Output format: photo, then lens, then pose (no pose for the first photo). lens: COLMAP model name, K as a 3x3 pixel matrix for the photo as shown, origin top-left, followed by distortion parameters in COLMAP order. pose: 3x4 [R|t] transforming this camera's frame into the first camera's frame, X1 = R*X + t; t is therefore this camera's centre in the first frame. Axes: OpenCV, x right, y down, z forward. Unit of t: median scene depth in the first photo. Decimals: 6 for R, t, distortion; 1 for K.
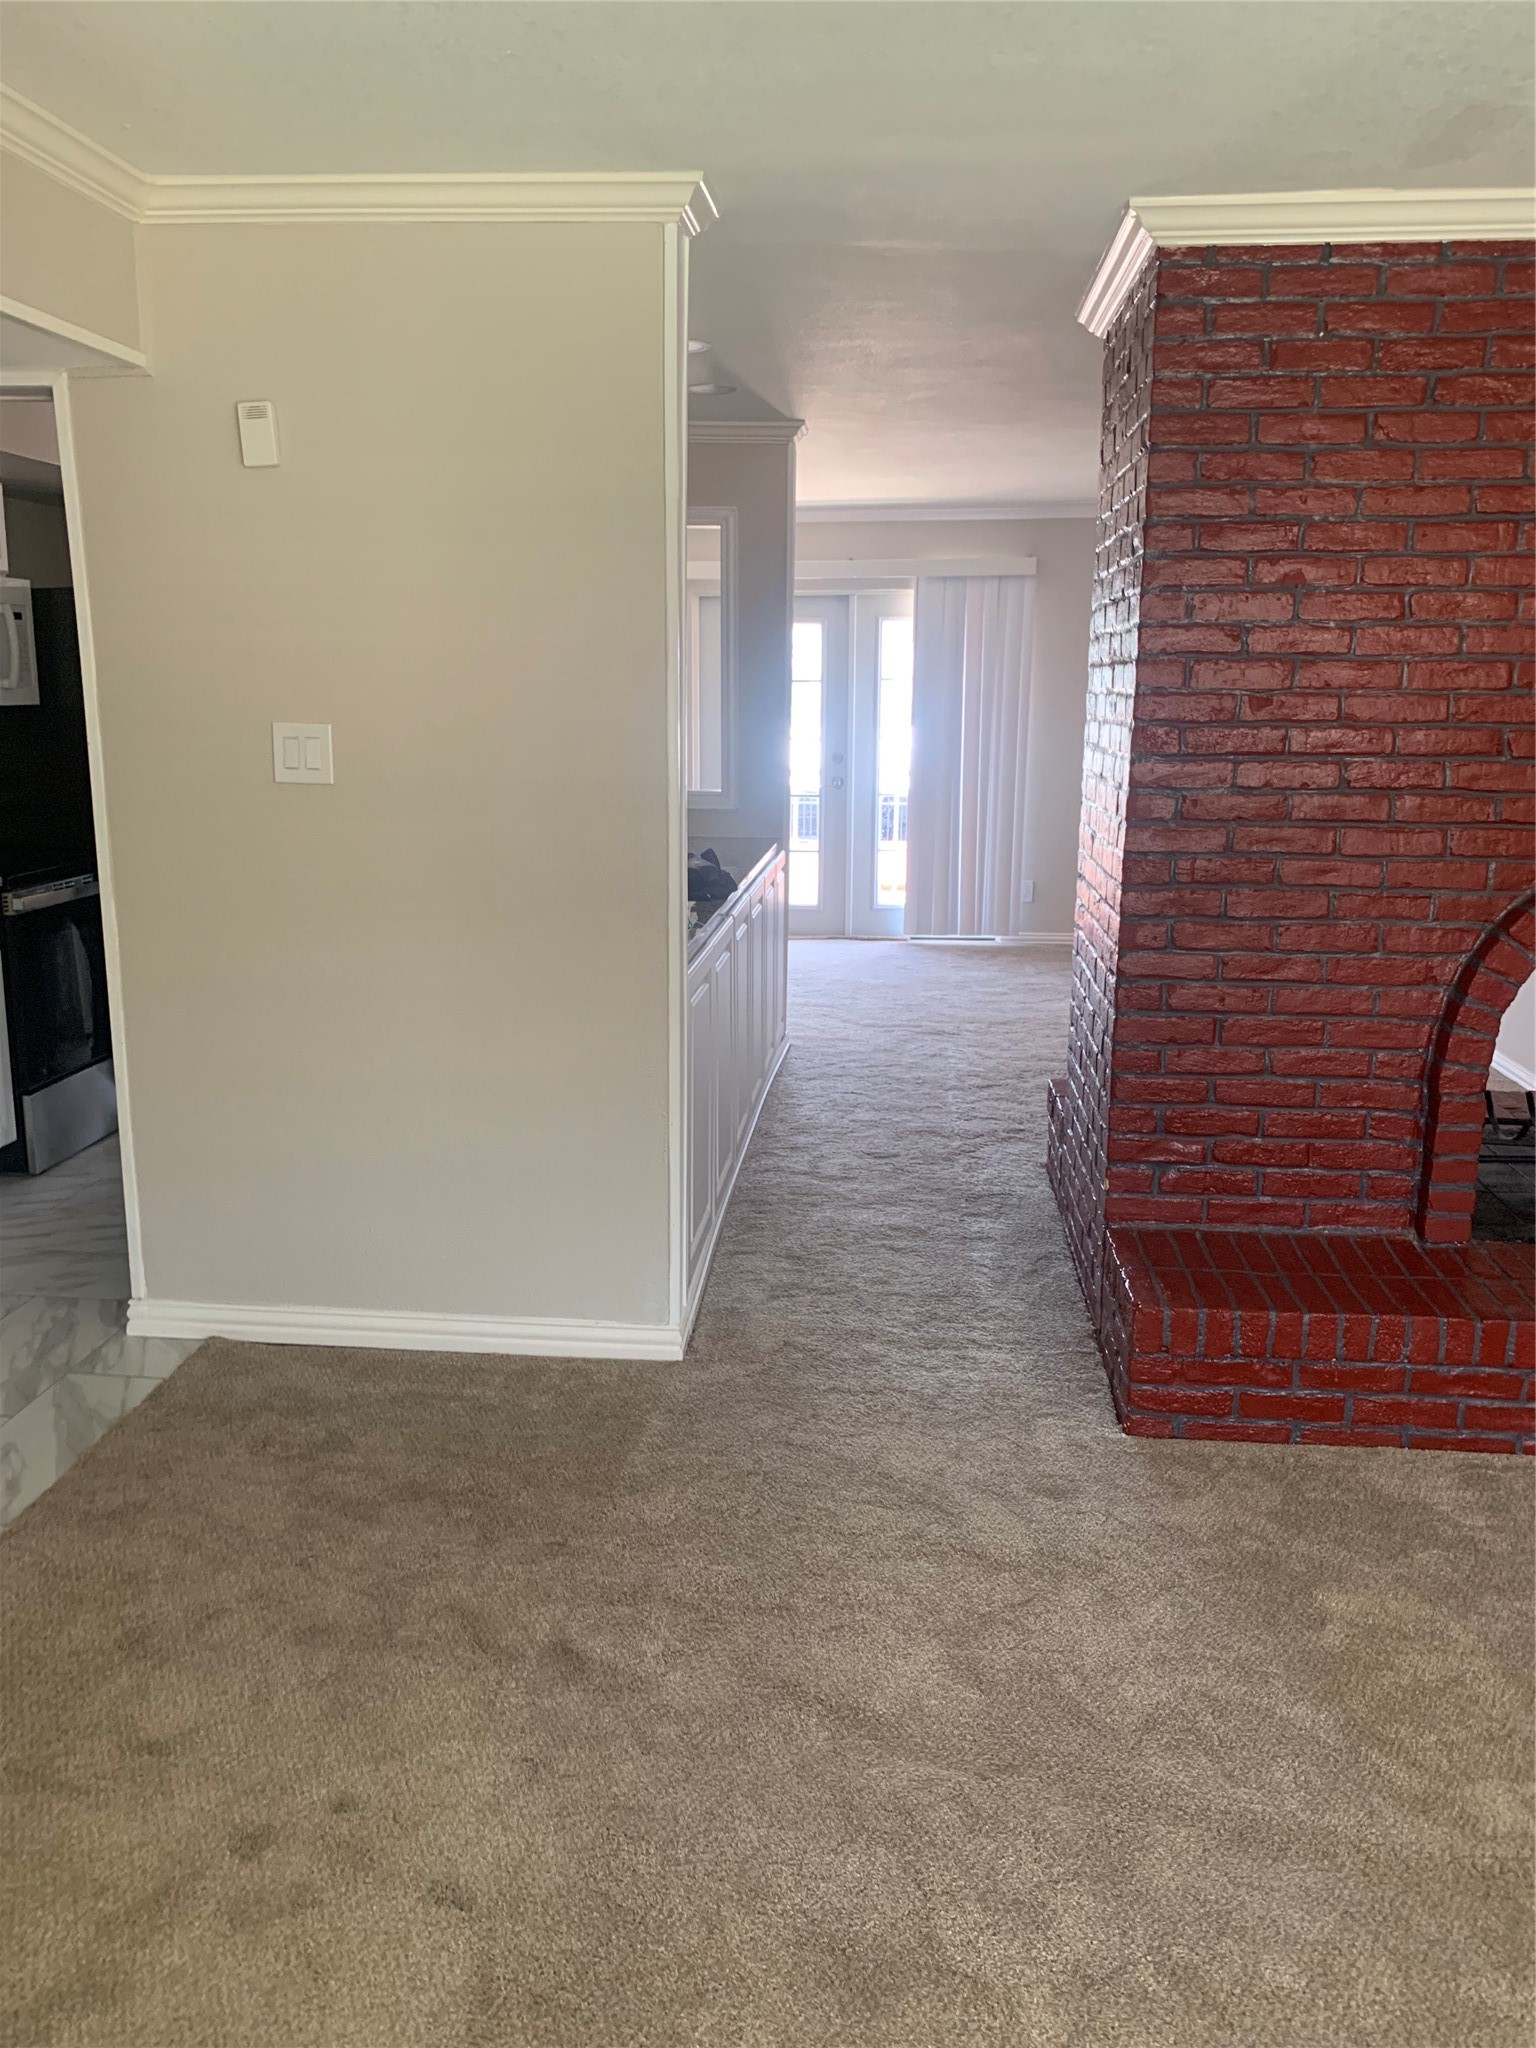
lens RADIAL K [[1594.5, 0, 768.9], [0, 1594.5, 1009.2], [0, 0, 1]] dist [0.040102, -0.034930]
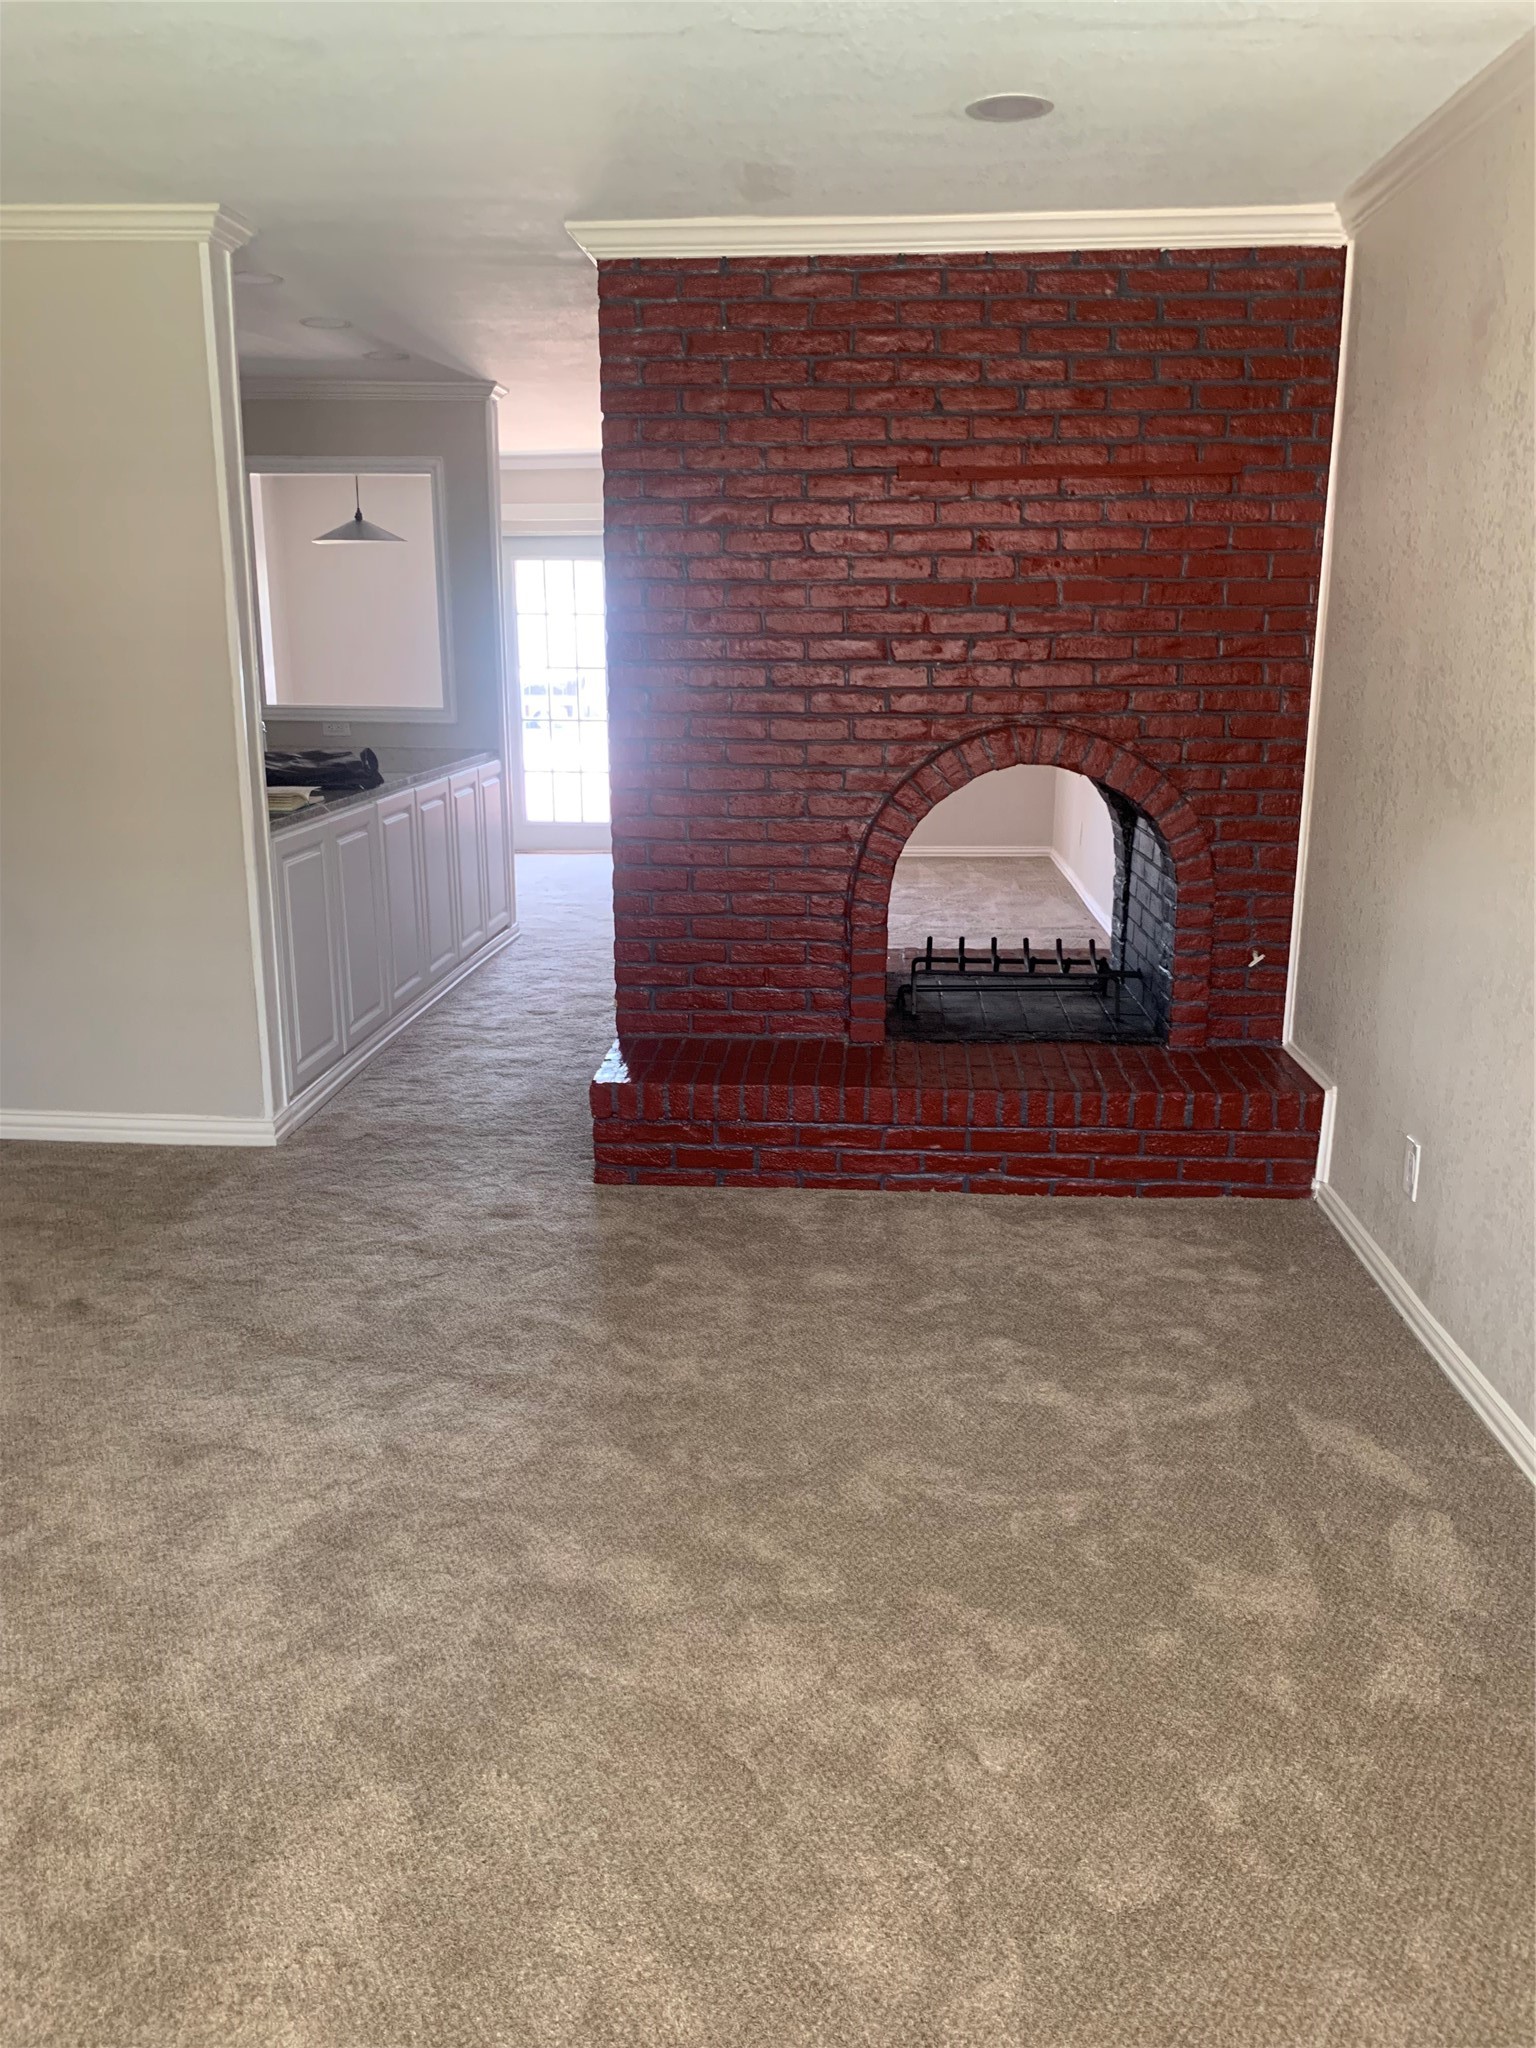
lens RADIAL K [[1594.5, 0, 779.2], [0, 1594.5, 1032.0], [0, 0, 1]] dist [0.040102, -0.034930]
pose [[0.999748, -0.016055, 0.015702, 0.352018], [0.015272, 0.998694, 0.048746, 0.078489], [-0.016464, -0.048494, 0.998688, -0.299850]]
